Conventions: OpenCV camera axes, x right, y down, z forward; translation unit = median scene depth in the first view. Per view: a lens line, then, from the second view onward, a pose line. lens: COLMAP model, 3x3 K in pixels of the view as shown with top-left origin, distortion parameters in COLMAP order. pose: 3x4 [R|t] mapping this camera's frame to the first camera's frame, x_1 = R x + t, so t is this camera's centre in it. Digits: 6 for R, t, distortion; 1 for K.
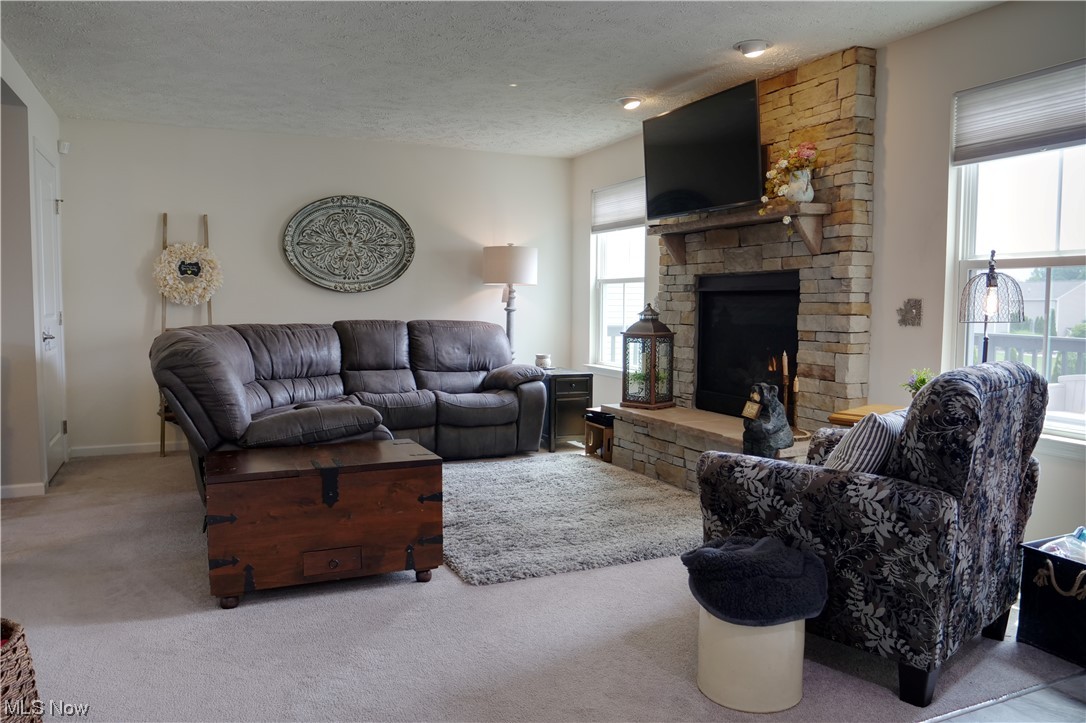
lens RADIAL K [[793.7, 0, 533.3], [0, 793.7, 359.3], [0, 0, 1]] dist [-0.044193, 0.012063]
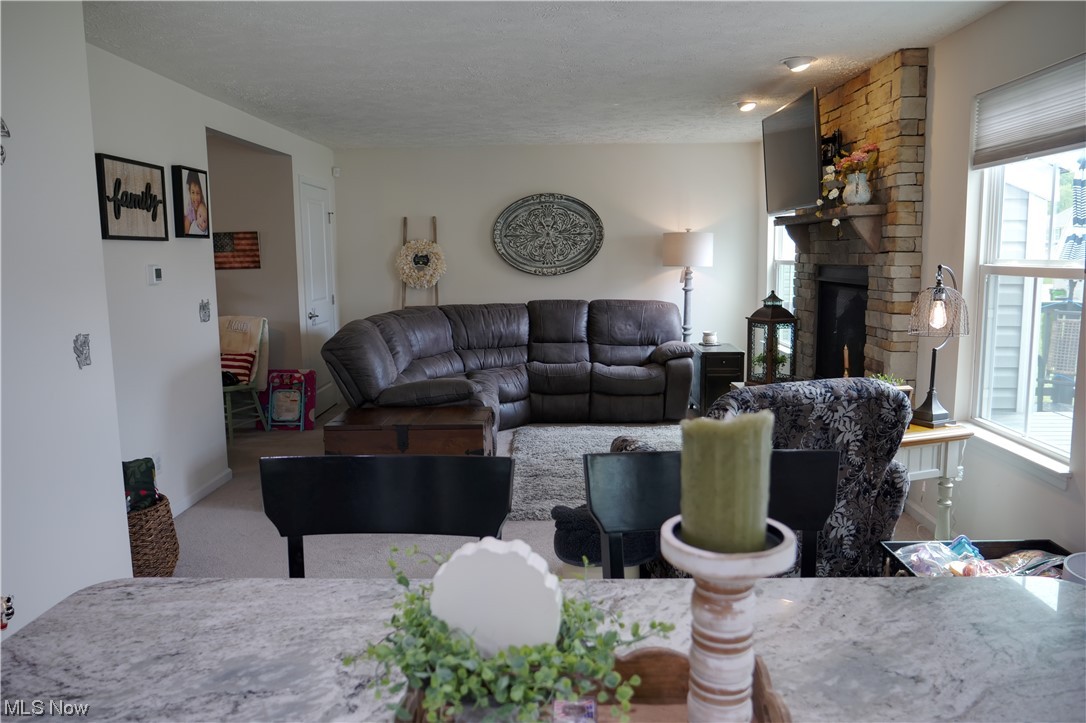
lens RADIAL K [[793.7, 0, 533.3], [0, 793.7, 359.3], [0, 0, 1]] dist [-0.044193, 0.012063]
pose [[0.901134, 0.039302, -0.431756, 0.293031], [-0.012141, 0.997780, 0.065486, -0.040409], [0.433371, -0.053769, 0.899610, -0.093369]]
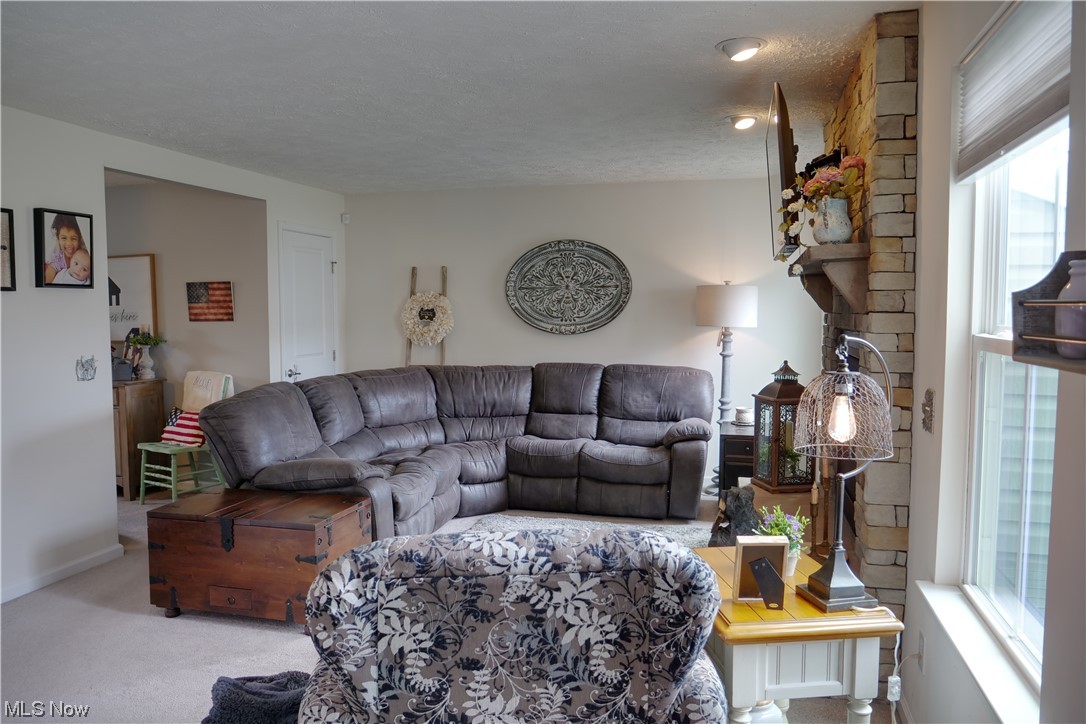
lens RADIAL K [[793.7, 0, 533.3], [0, 793.7, 359.8], [0, 0, 1]] dist [-0.044193, 0.012063]
pose [[0.779102, 0.033099, -0.626023, 0.415026], [-0.038401, 0.999250, 0.005041, -0.060426], [0.625720, 0.020113, 0.779788, 0.192164]]
